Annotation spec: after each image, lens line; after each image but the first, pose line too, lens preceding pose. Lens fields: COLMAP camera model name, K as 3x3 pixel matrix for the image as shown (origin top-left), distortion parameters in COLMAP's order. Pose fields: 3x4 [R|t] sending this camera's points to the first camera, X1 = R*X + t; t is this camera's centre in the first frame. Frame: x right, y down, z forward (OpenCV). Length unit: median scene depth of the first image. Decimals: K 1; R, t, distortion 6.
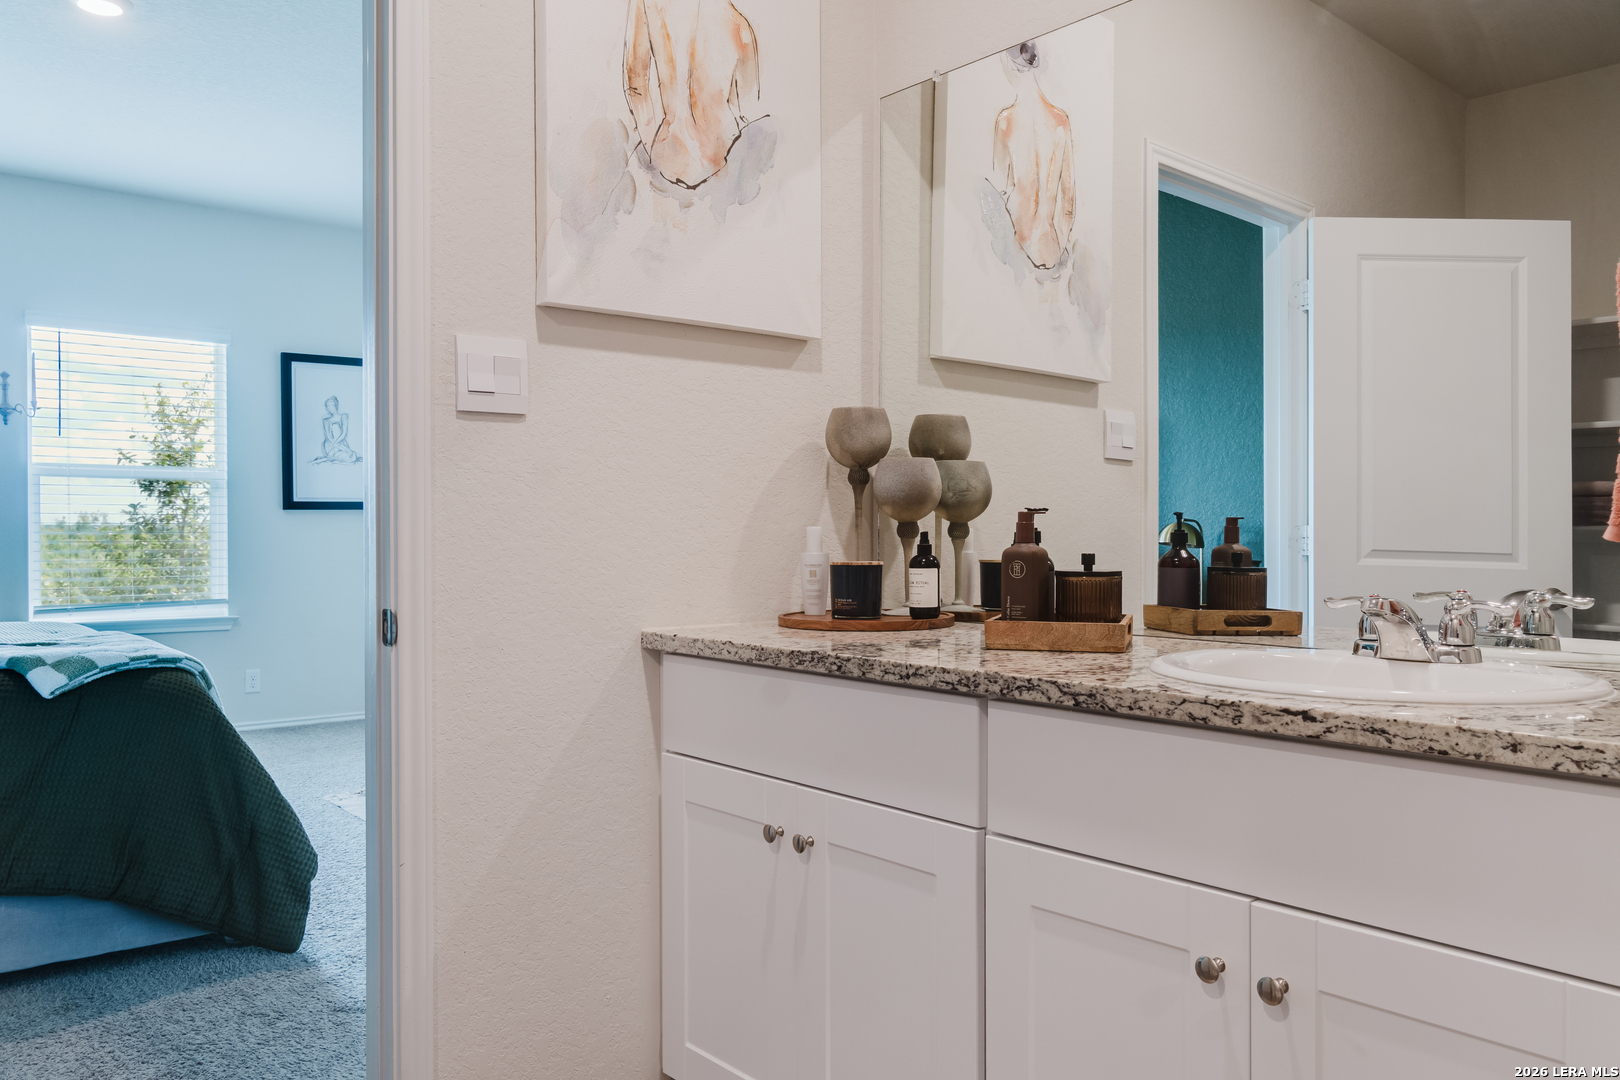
lens RADIAL K [[1198.1, 0, 827.2], [0, 1198.1, 546.8], [0, 0, 1]] dist [-0.024818, 0.028221]
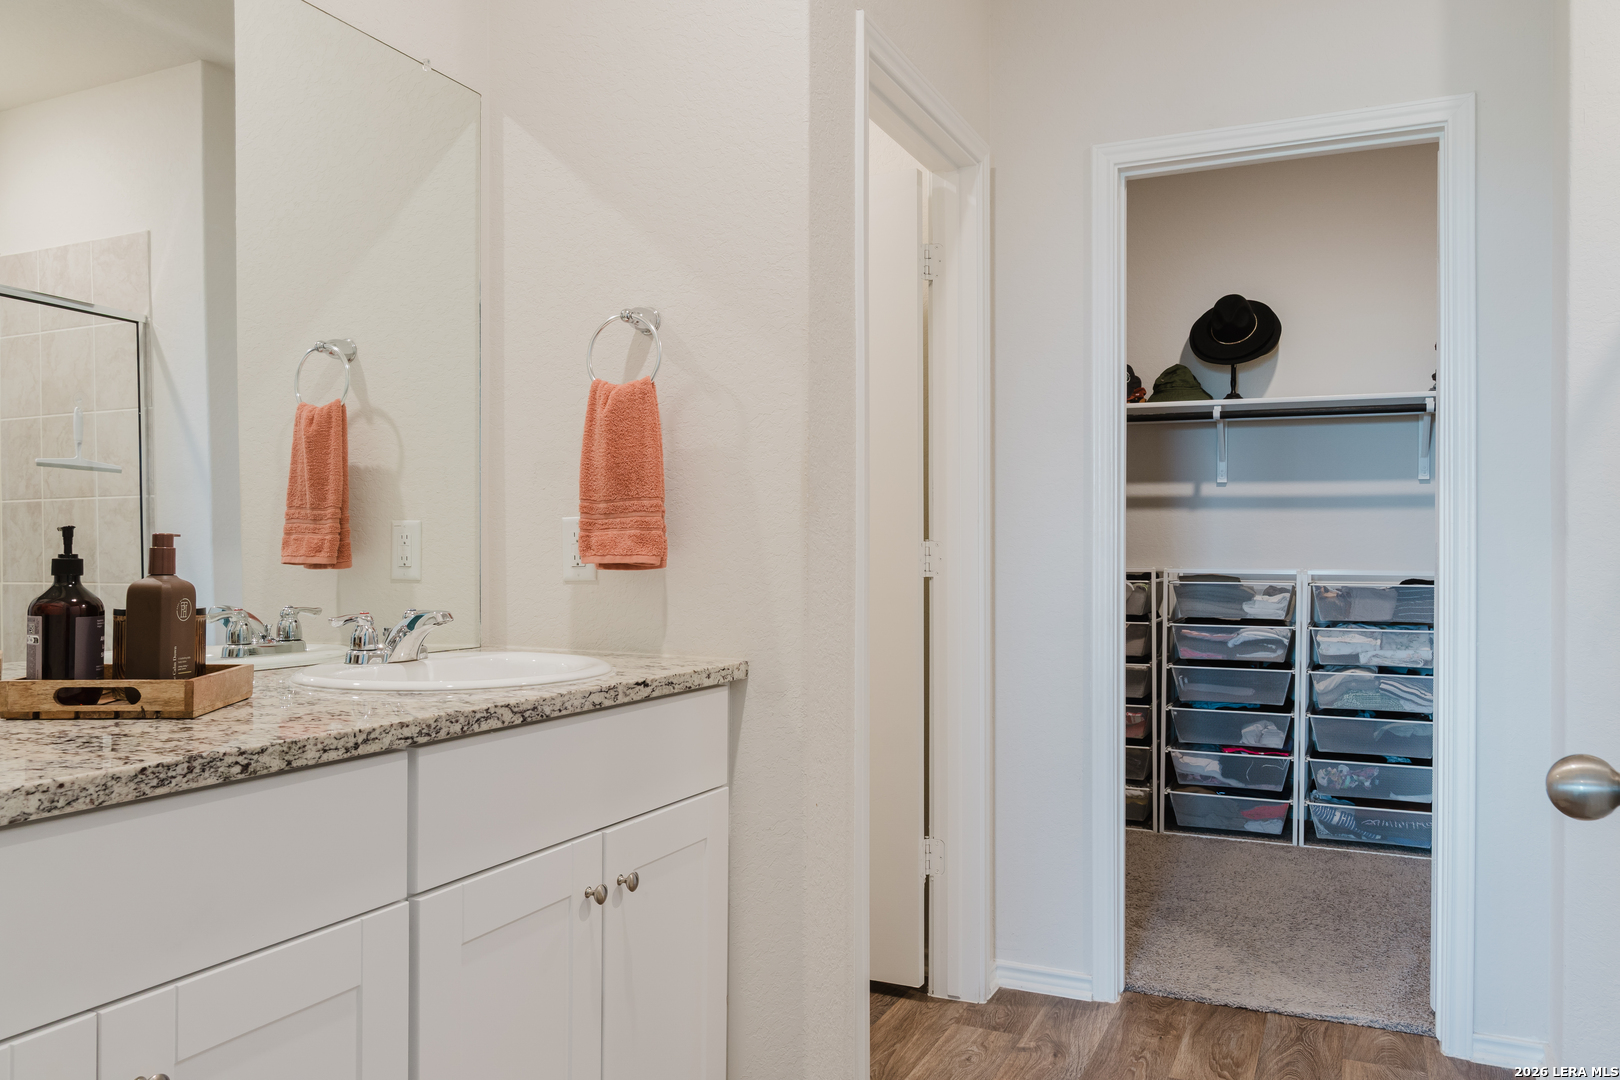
lens RADIAL K [[1198.1, 0, 807.9], [0, 1198.1, 540.5], [0, 0, 1]] dist [-0.024818, 0.028221]
pose [[-0.414541, 0.005193, 0.910016, -0.800223], [0.002818, 0.999986, -0.004423, -0.023696], [-0.910026, 0.000731, -0.414550, 1.092351]]
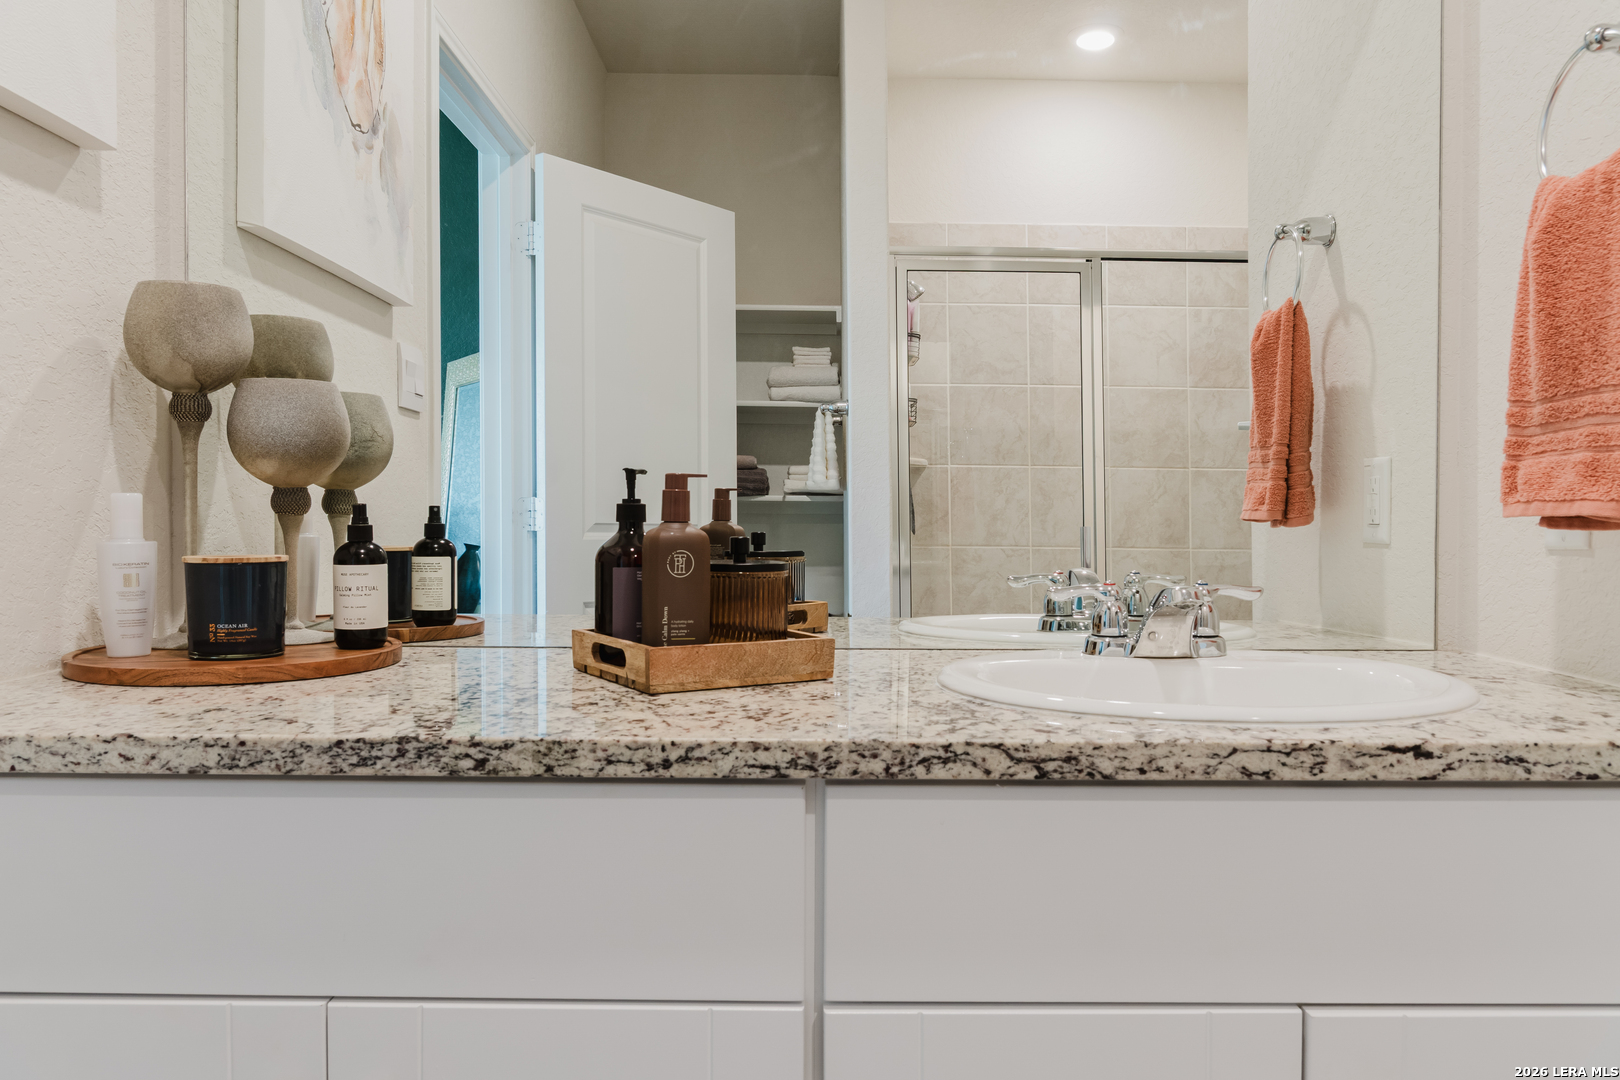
lens RADIAL K [[1198.1, 0, 811.3], [0, 1198.1, 532.9], [0, 0, 1]] dist [-0.024818, 0.028221]
pose [[0.655310, -0.012257, 0.755261, -0.318138], [0.004468, 0.999914, 0.012350, -0.005910], [-0.755347, -0.004718, 0.655308, 0.605671]]
